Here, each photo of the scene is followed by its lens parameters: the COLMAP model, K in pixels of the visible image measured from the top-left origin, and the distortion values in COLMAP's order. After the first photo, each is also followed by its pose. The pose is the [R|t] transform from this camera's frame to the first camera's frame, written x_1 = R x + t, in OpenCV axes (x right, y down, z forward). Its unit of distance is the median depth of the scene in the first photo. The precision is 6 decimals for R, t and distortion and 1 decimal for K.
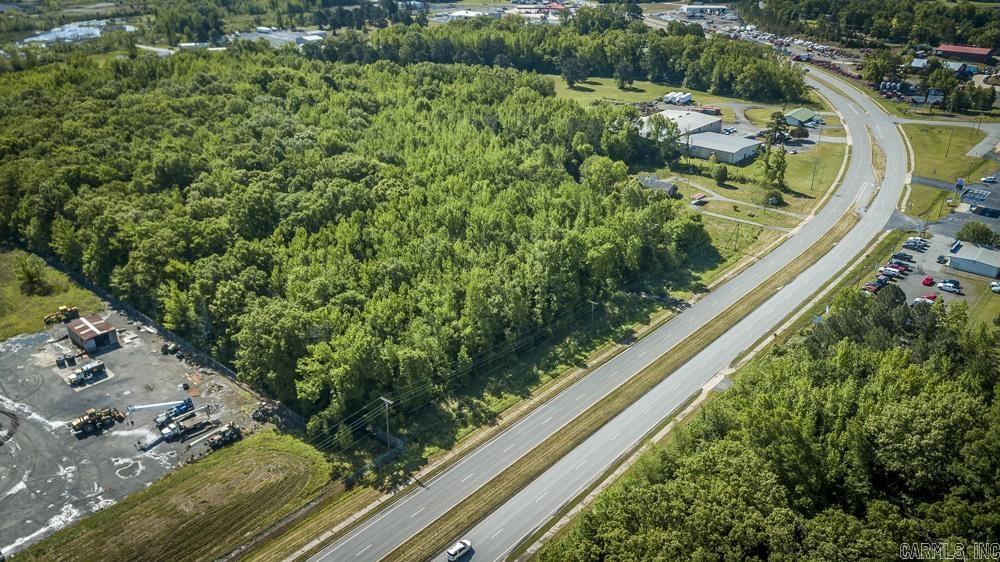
lens RADIAL K [[778.2, 0, 495.2], [0, 778.2, 283.6], [0, 0, 1]] dist [0.023996, -0.035118]
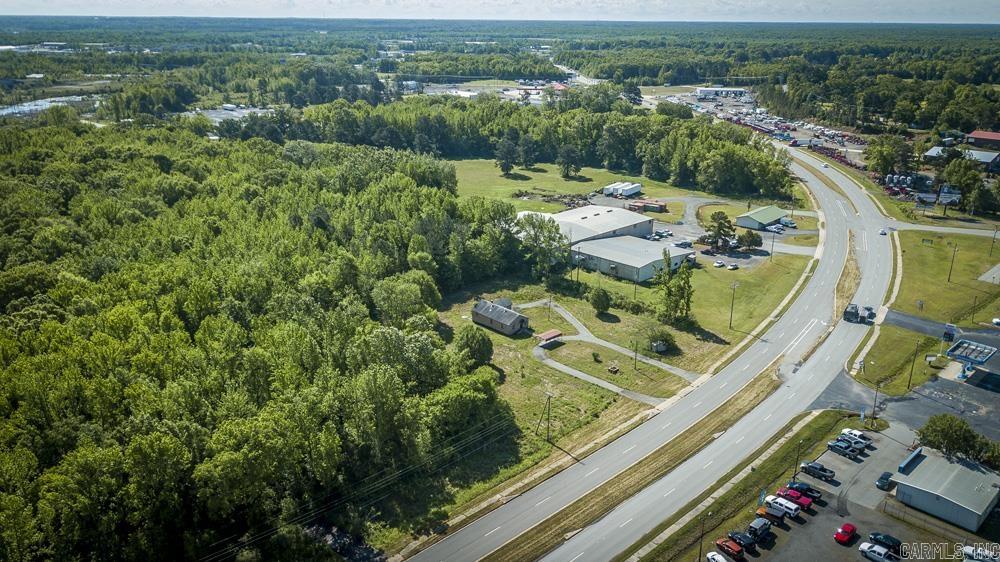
lens RADIAL K [[778.2, 0, 495.4], [0, 778.2, 277.1], [0, 0, 1]] dist [0.023996, -0.035118]
pose [[0.996400, 0.028973, -0.079667, 0.287044], [-0.037608, 0.993317, -0.109119, -0.093406], [0.075973, 0.111723, 0.990831, 0.345342]]
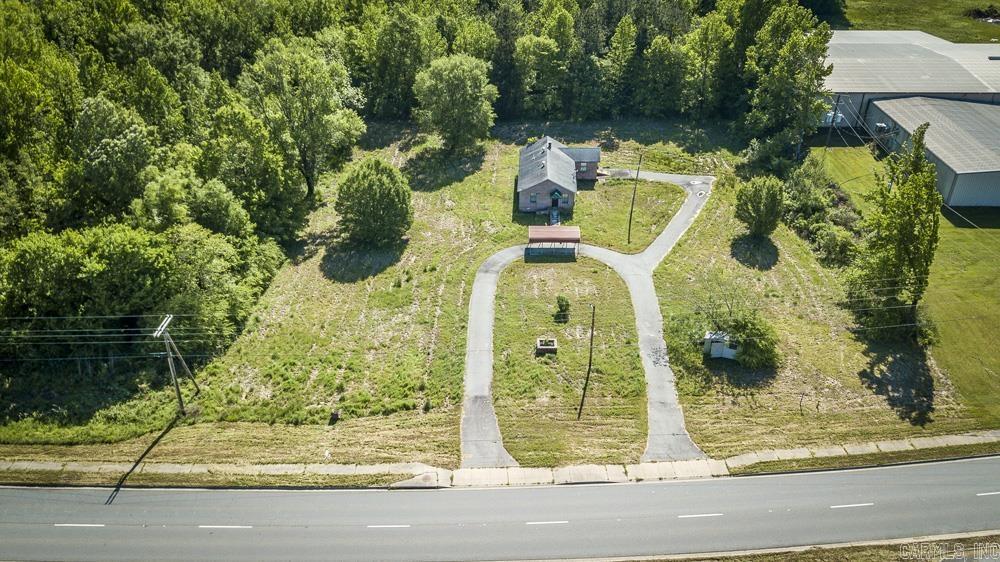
lens RADIAL K [[778.2, 0, 496.8], [0, 778.2, 286.4], [0, 0, 1]] dist [0.023996, -0.035118]
pose [[0.644526, 0.402100, -0.650309, 0.508434], [-0.319342, 0.914375, 0.248875, -0.179790], [0.694700, 0.047264, 0.717745, 0.803175]]
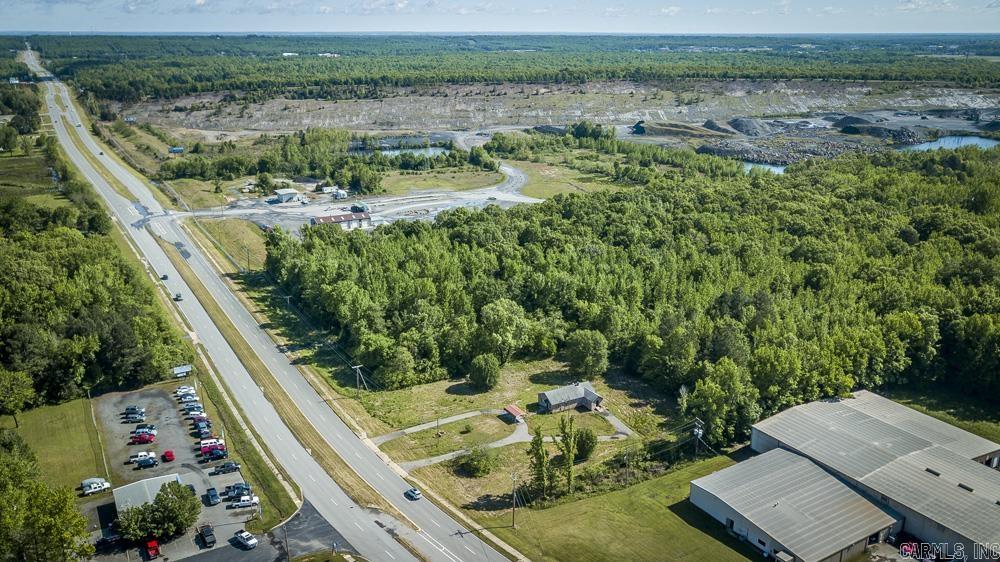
lens RADIAL K [[778.2, 0, 501.2], [0, 778.2, 281.7], [0, 0, 1]] dist [0.023996, -0.035118]
pose [[-0.302773, 0.283003, -0.910076, 0.973669], [-0.398933, 0.829585, 0.390694, -0.537678], [0.865553, 0.481350, -0.138276, 1.114260]]
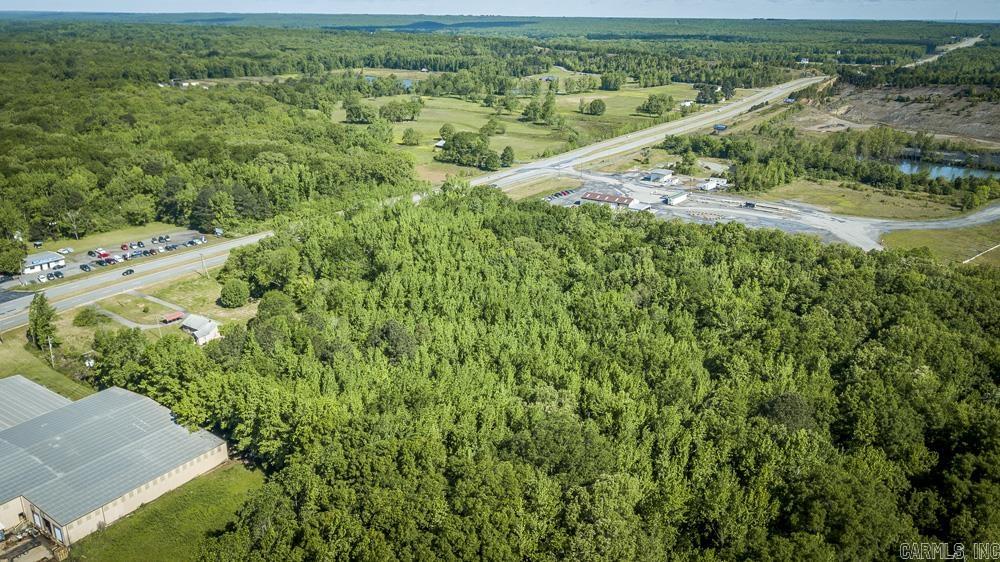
lens RADIAL K [[778.2, 0, 502.9], [0, 778.2, 281.8], [0, 0, 1]] dist [0.023996, -0.035118]
pose [[-0.992441, 0.026338, -0.119864, -0.014927], [-0.064368, 0.719860, 0.691128, -0.859284], [0.104488, 0.693619, -0.712723, 1.794894]]
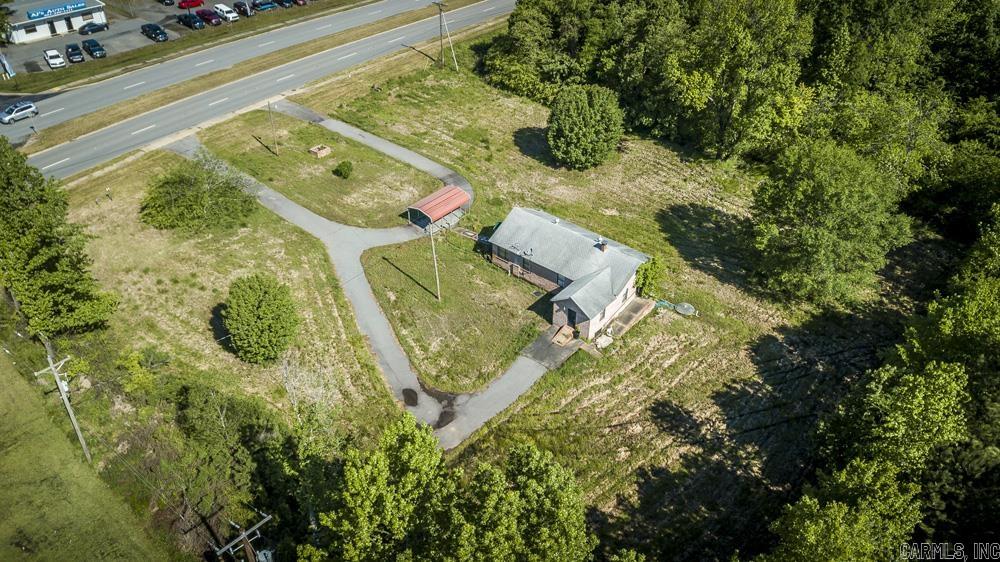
lens RADIAL K [[778.2, 0, 504.1], [0, 778.2, 279.4], [0, 0, 1]] dist [0.023996, -0.035118]
pose [[-0.999011, 0.008068, -0.043716, 0.267891], [-0.033910, 0.497589, 0.866750, -0.381643], [0.028746, 0.867375, -0.496823, 1.266555]]
